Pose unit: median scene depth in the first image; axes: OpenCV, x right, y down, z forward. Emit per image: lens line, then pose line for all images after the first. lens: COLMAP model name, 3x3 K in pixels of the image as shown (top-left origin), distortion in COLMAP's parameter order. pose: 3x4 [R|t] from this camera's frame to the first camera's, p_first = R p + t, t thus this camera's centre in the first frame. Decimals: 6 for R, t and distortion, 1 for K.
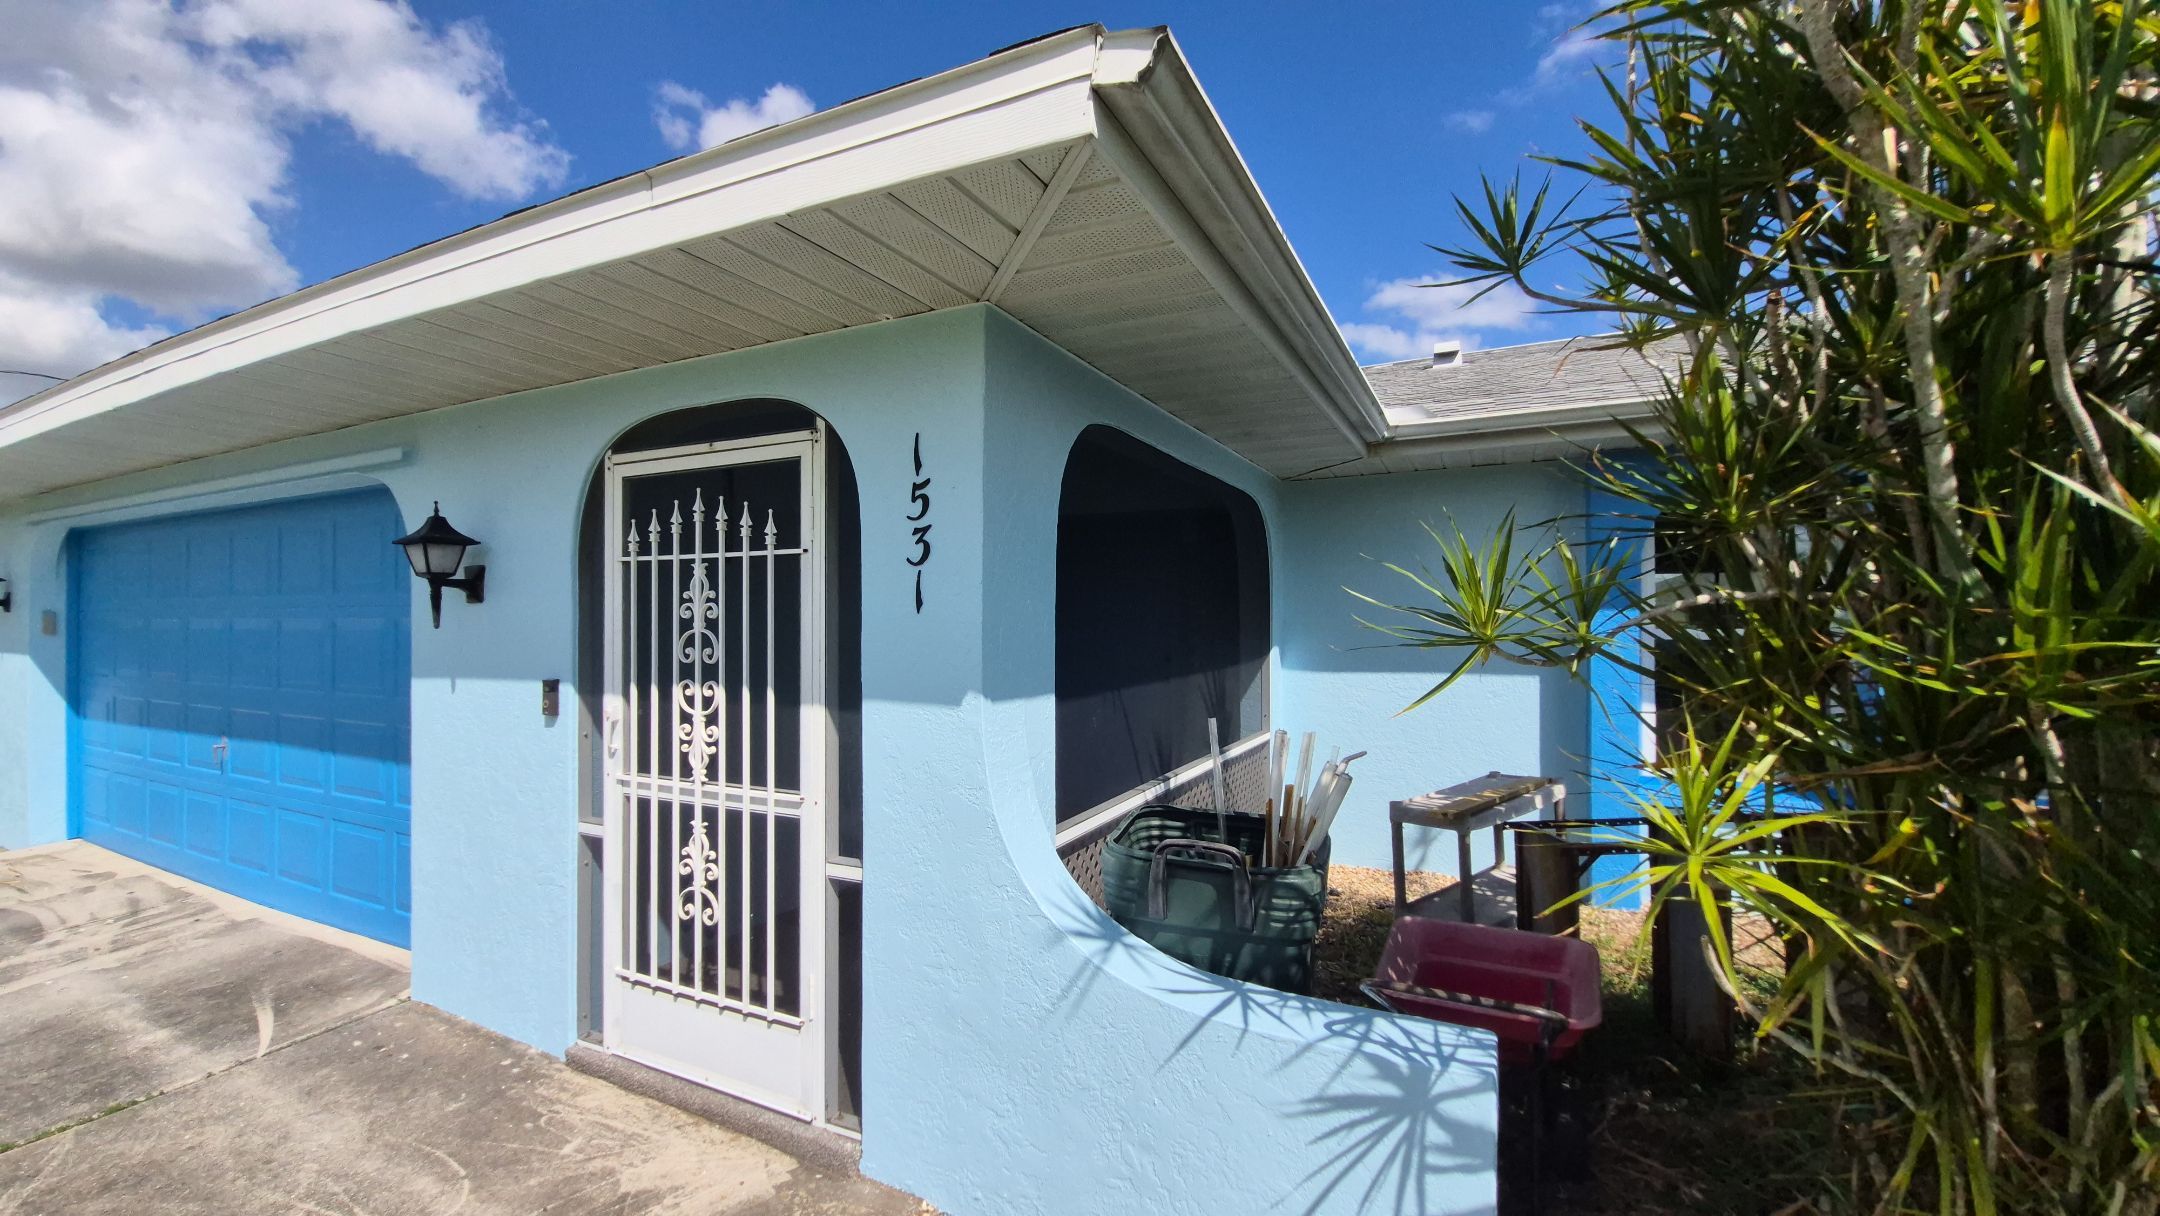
lens RADIAL K [[842.5, 0, 1093.0], [0, 842.5, 613.2], [0, 0, 1]] dist [-0.023699, -0.003225]
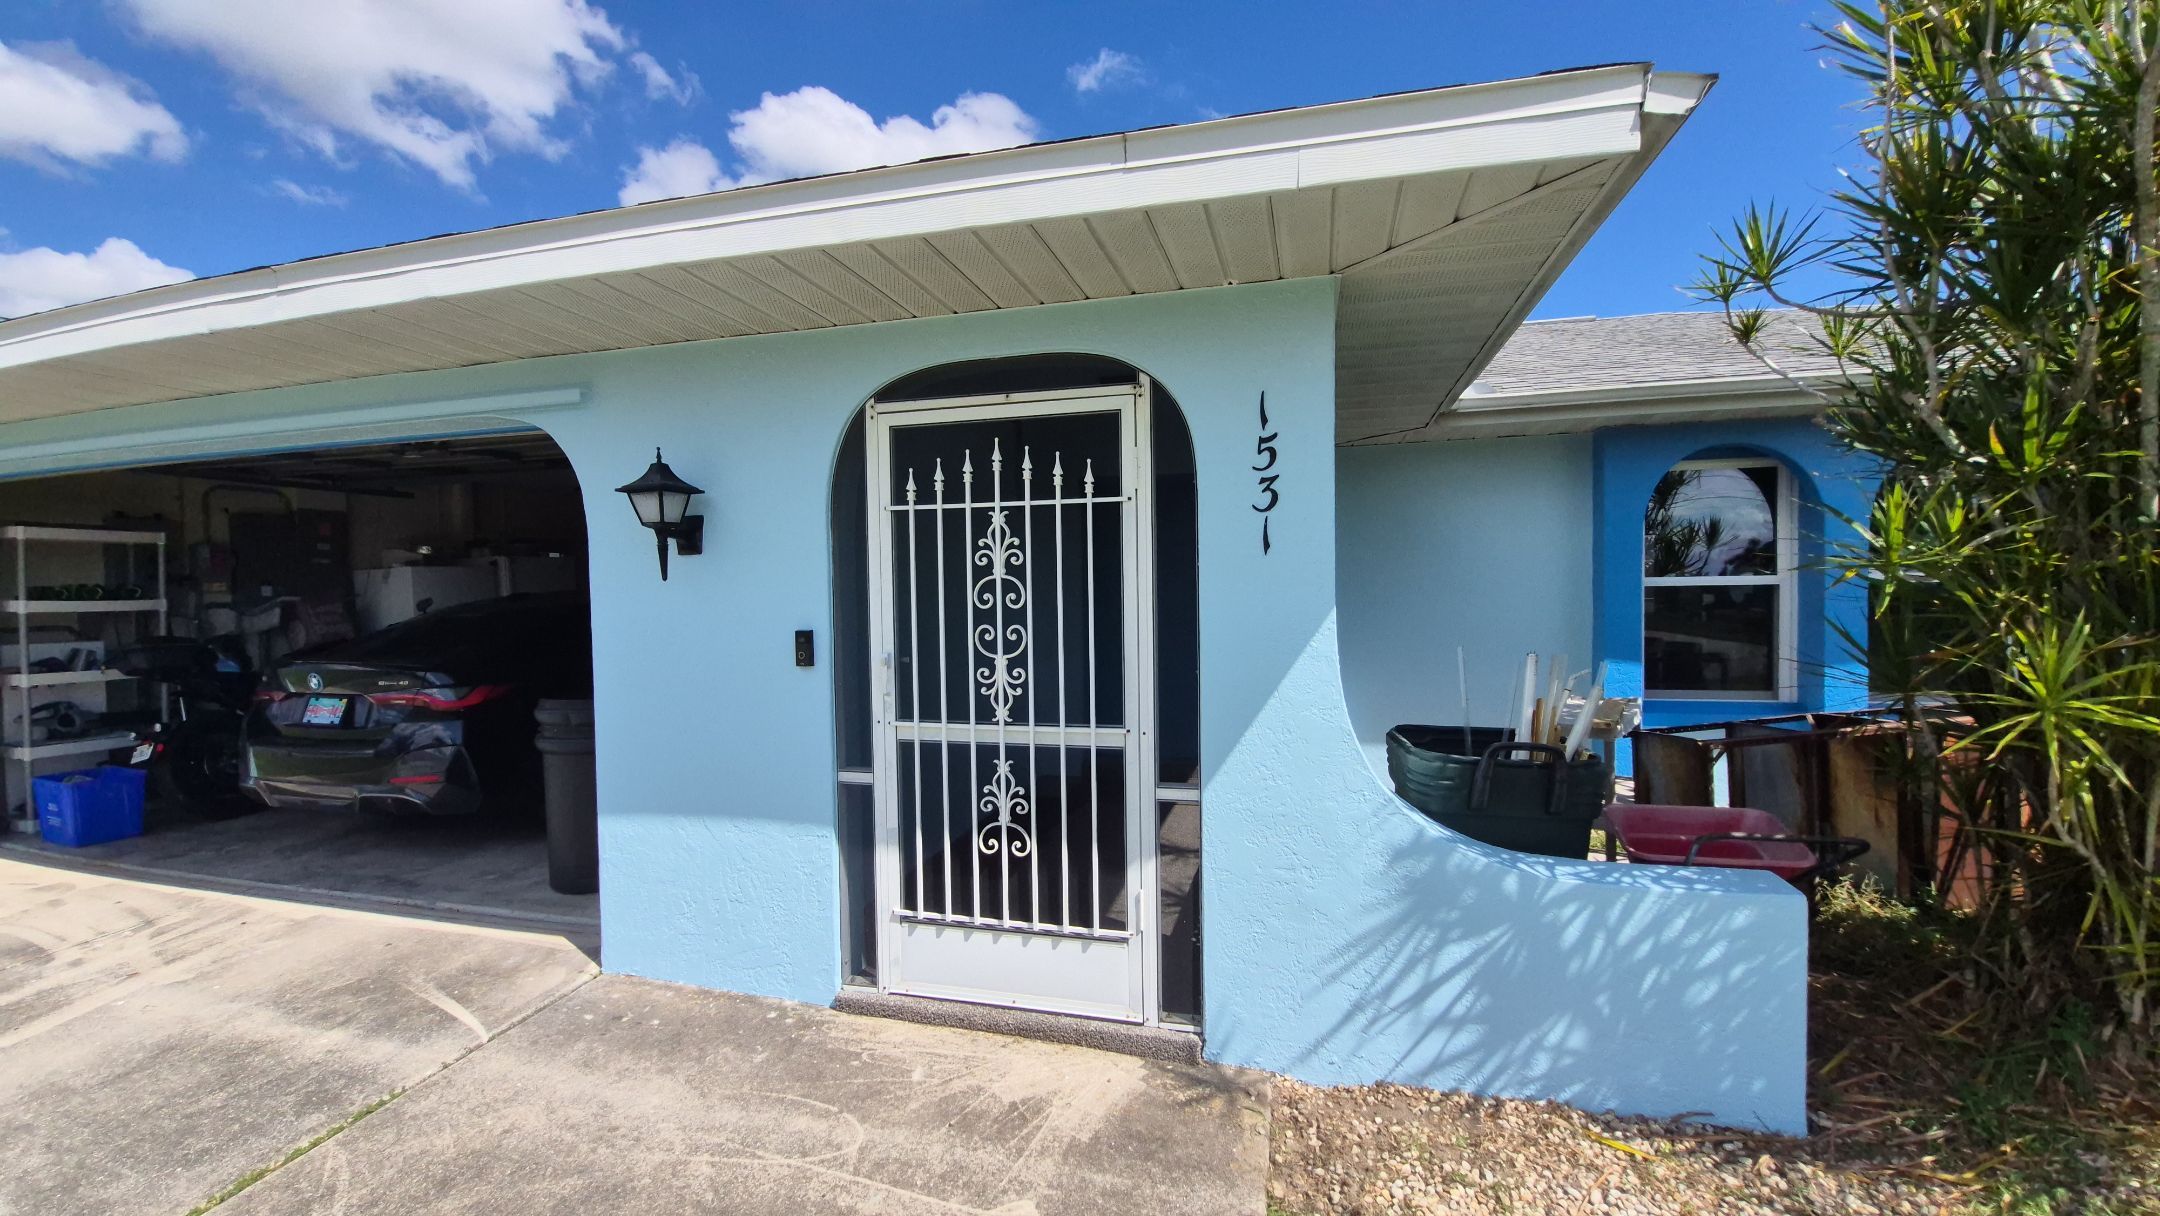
lens RADIAL K [[842.5, 0, 1085.5], [0, 842.5, 622.1], [0, 0, 1]] dist [-0.023699, -0.003225]
pose [[0.983044, -0.018910, 0.182393, -0.555941], [0.010639, 0.998875, 0.046222, 0.029640], [-0.183062, -0.043497, 0.982139, -0.042686]]
